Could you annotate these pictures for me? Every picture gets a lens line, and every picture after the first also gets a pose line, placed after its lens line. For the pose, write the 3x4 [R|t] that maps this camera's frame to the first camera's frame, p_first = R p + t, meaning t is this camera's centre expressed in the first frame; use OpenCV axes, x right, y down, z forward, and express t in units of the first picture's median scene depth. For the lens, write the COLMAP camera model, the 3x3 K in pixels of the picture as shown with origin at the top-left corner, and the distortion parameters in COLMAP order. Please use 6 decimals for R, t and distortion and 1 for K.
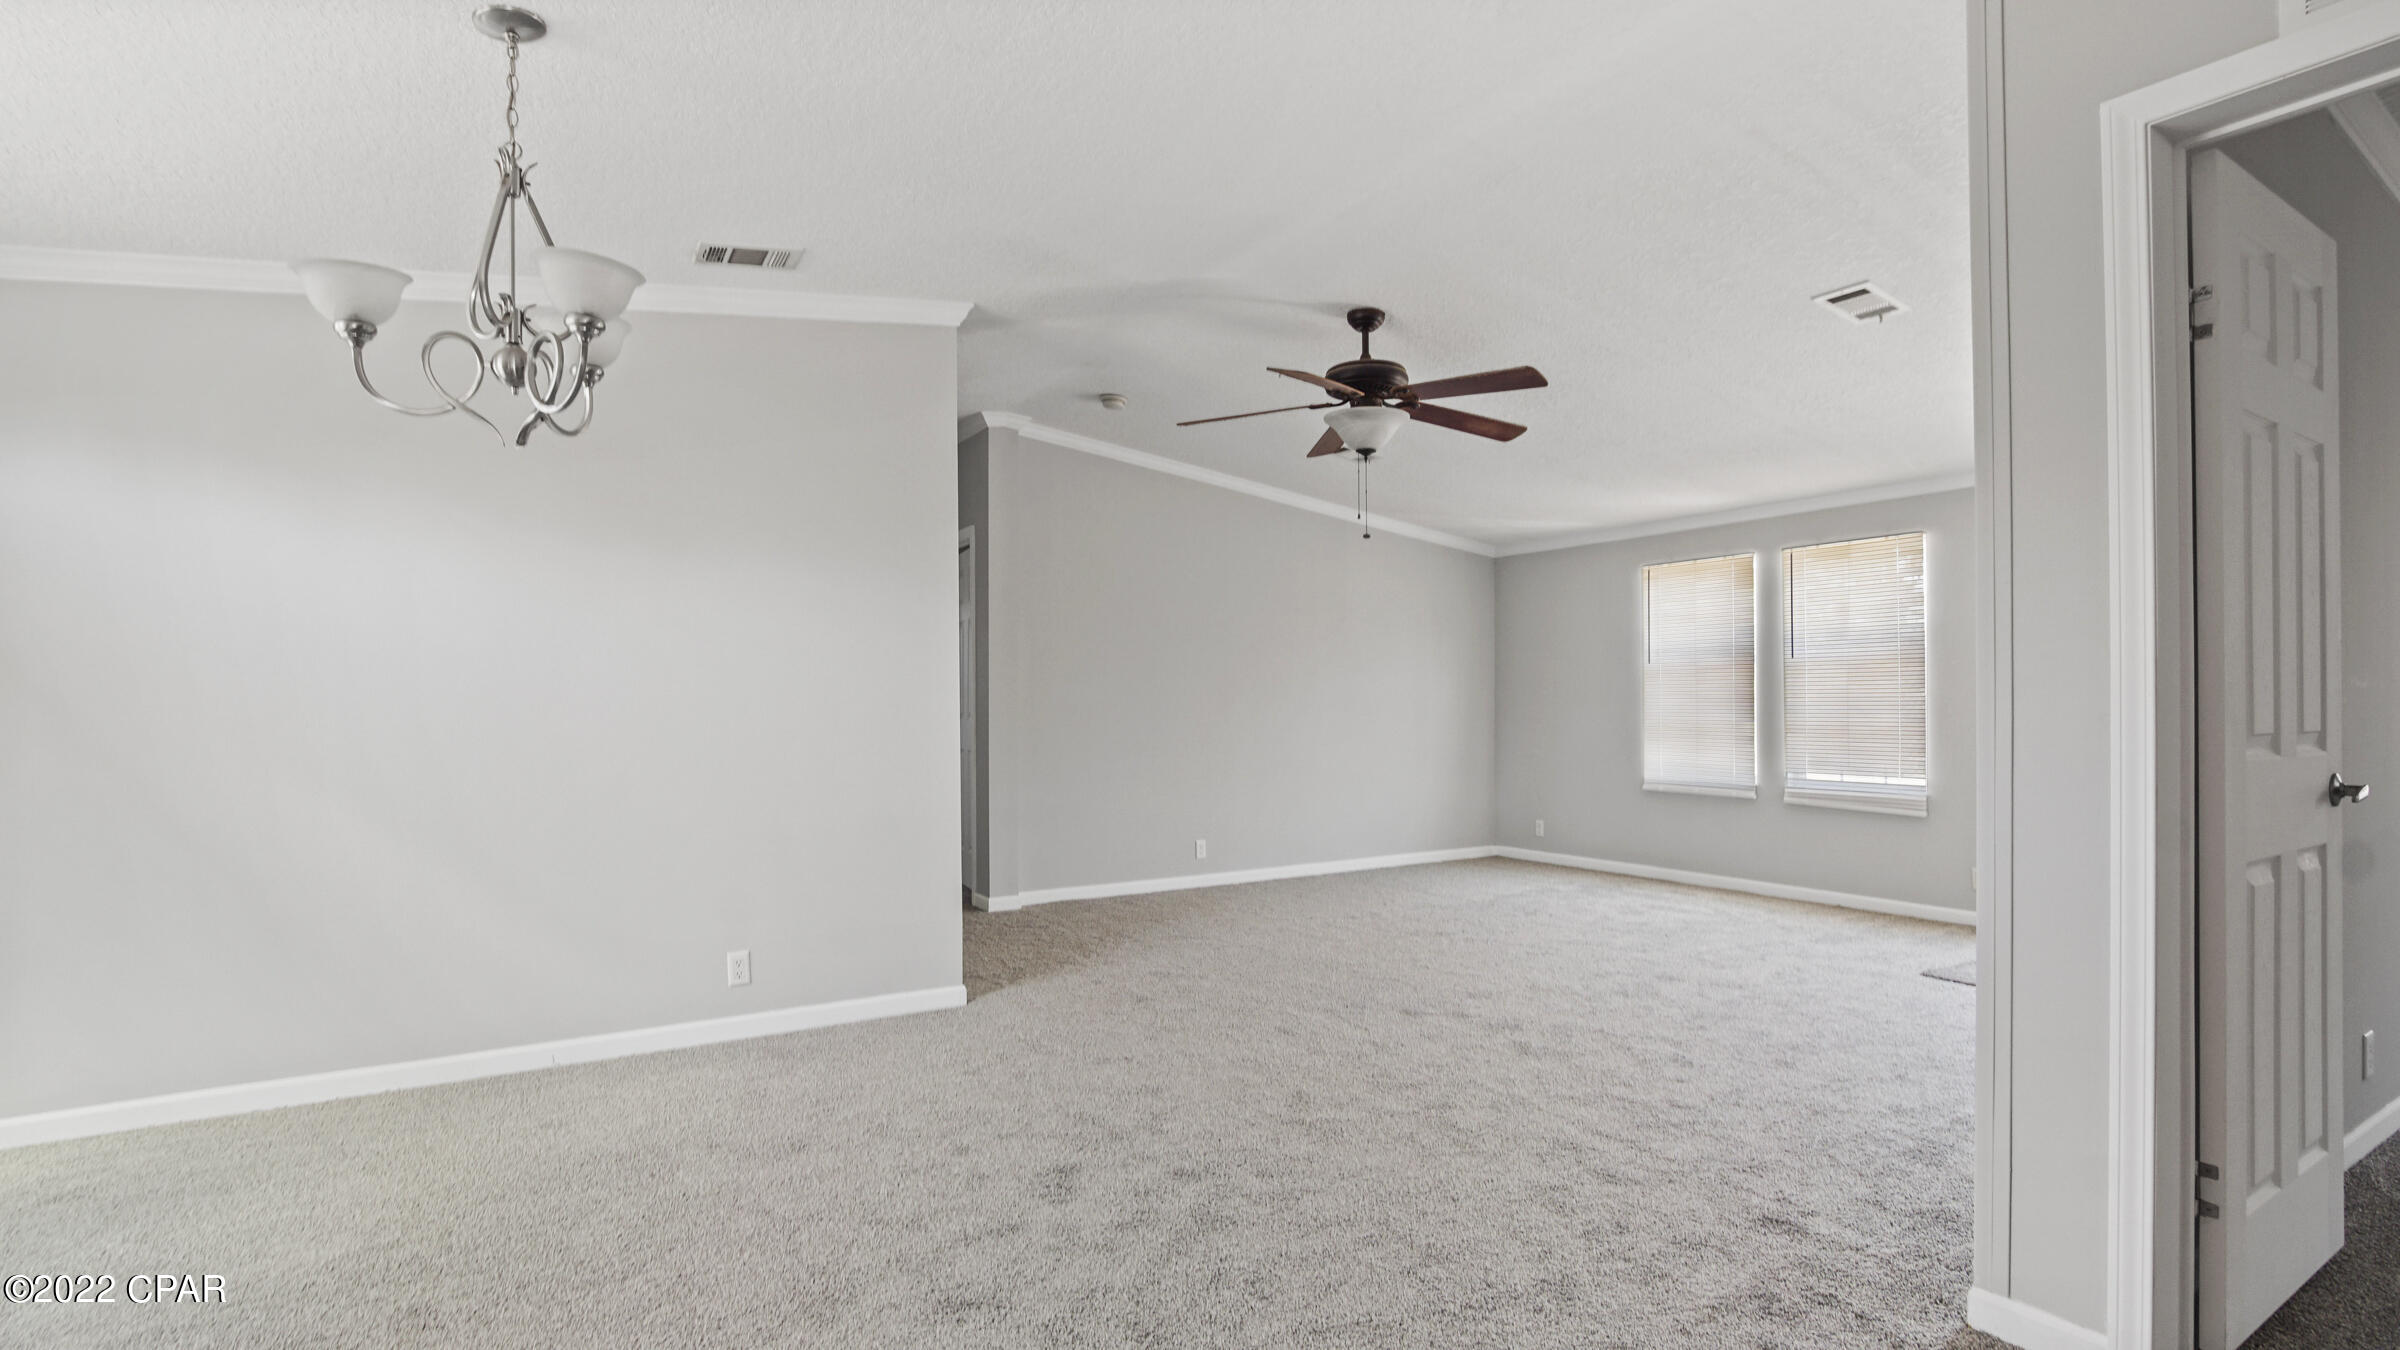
lens RADIAL K [[1116.6, 0, 1194.1], [0, 1116.6, 688.8], [0, 0, 1]] dist [-0.012785, 0.000655]
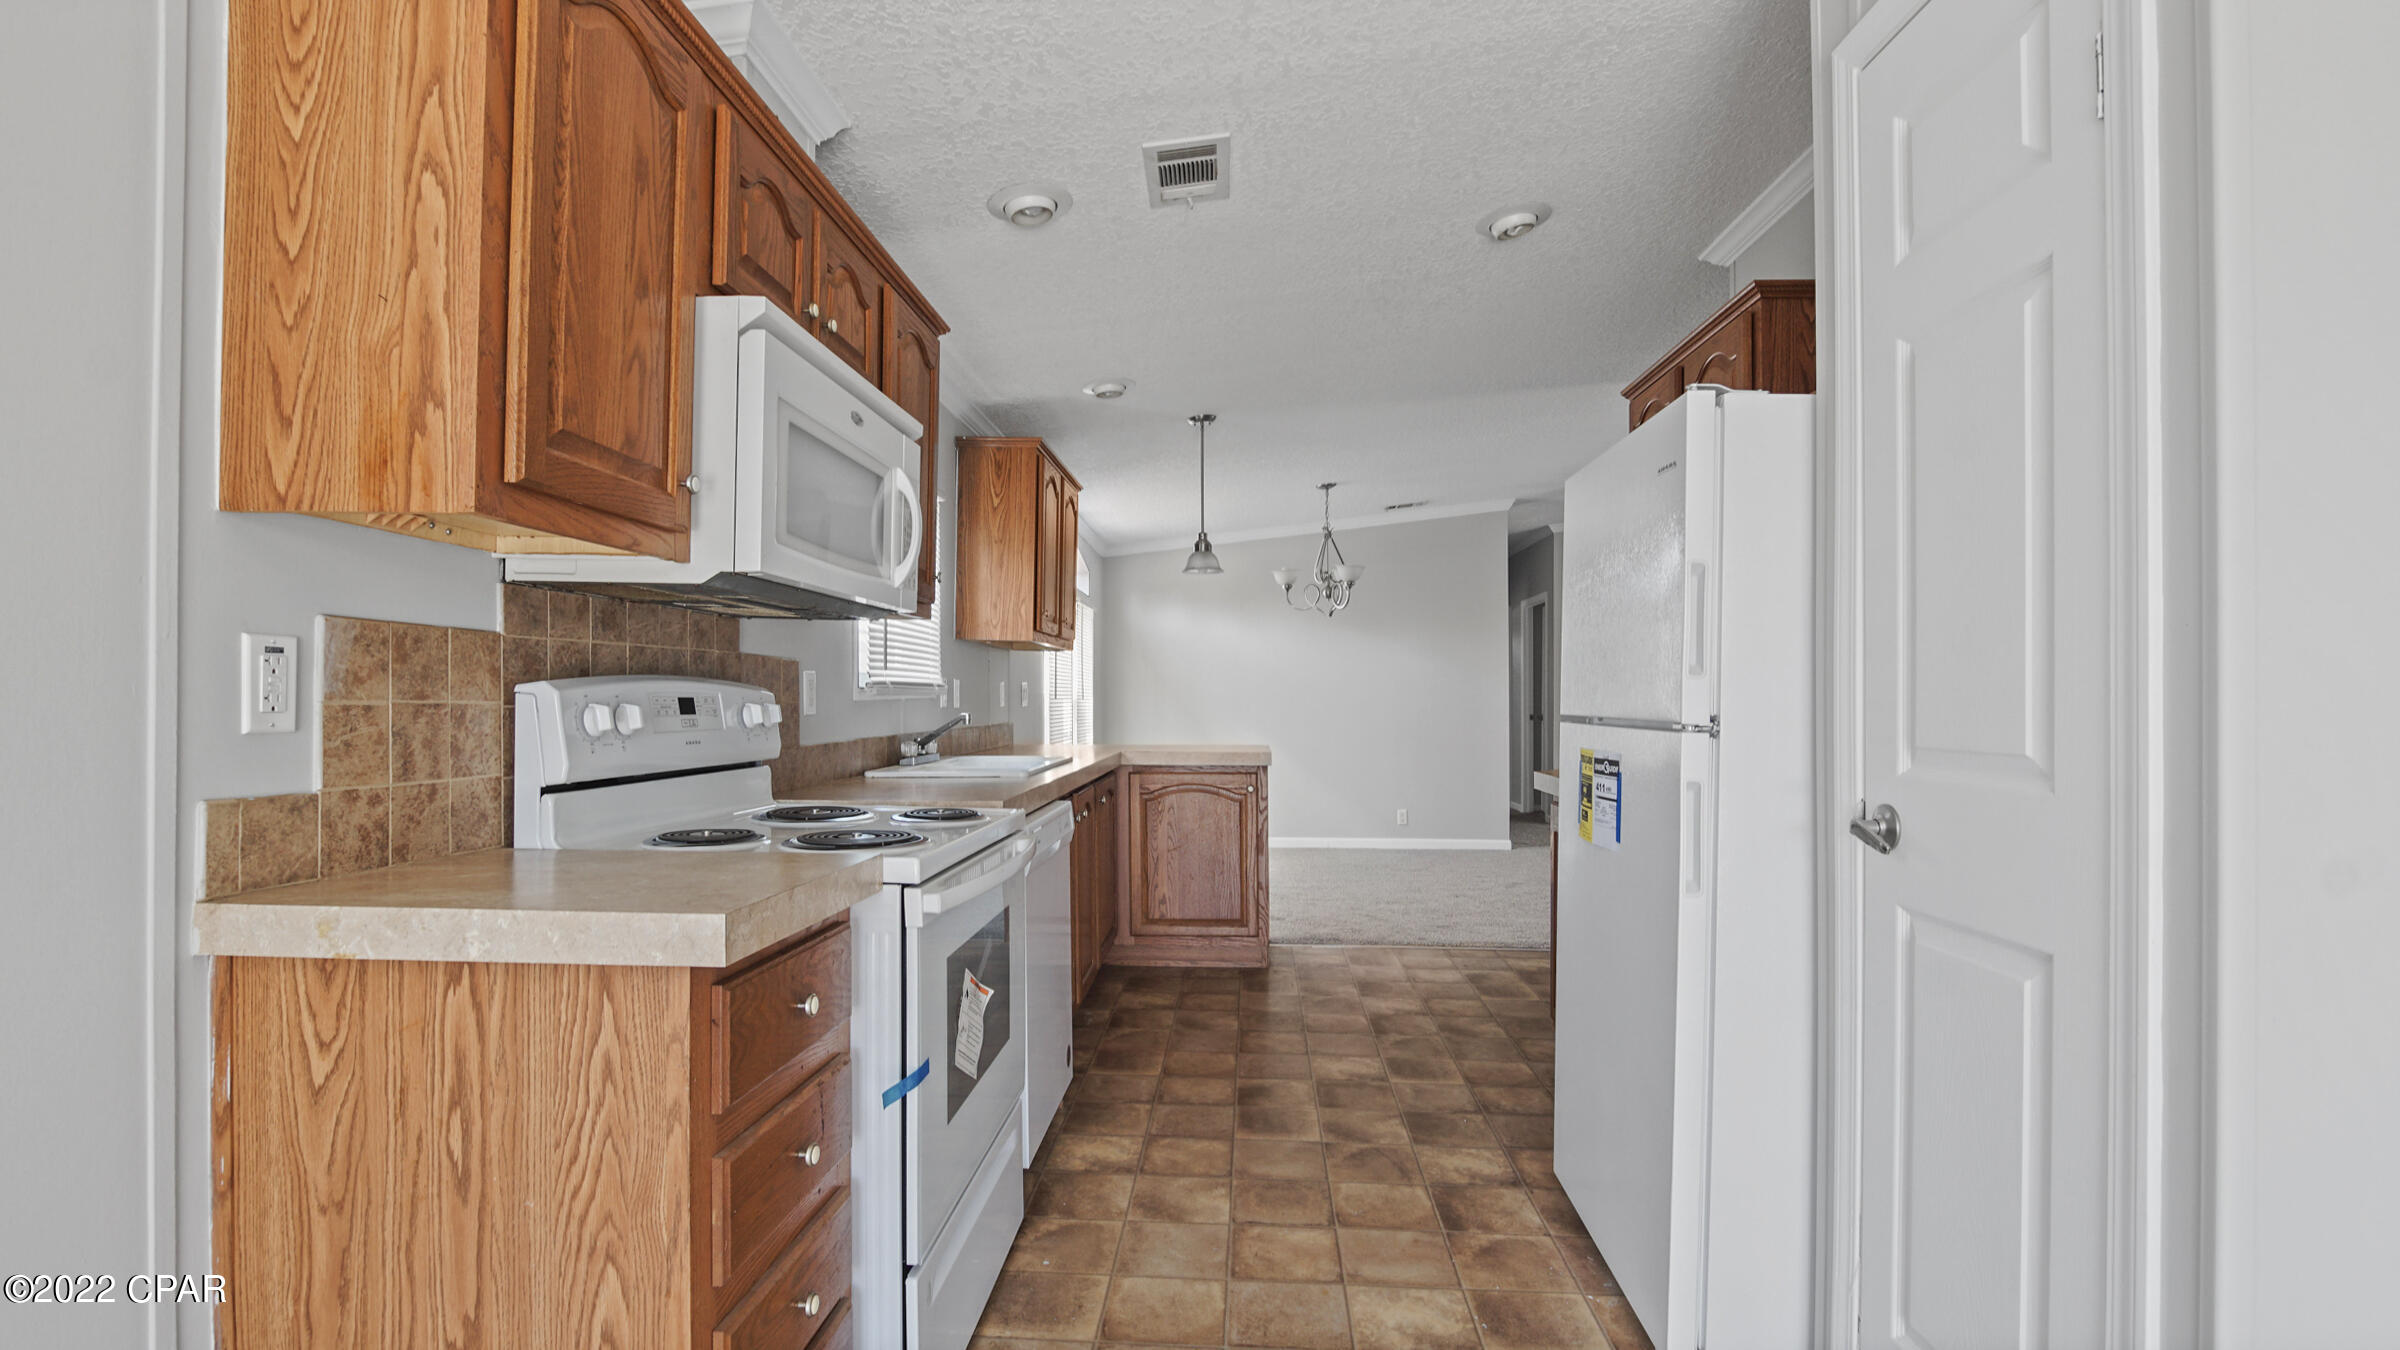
lens RADIAL K [[1116.6, 0, 1195.7], [0, 1116.6, 684.3], [0, 0, 1]] dist [-0.012785, 0.000655]
pose [[0.824251, 0.000127, -0.566224, 0.393146], [0.002420, 0.999990, 0.003747, -0.019281], [0.566219, -0.004459, 0.824243, -0.824579]]
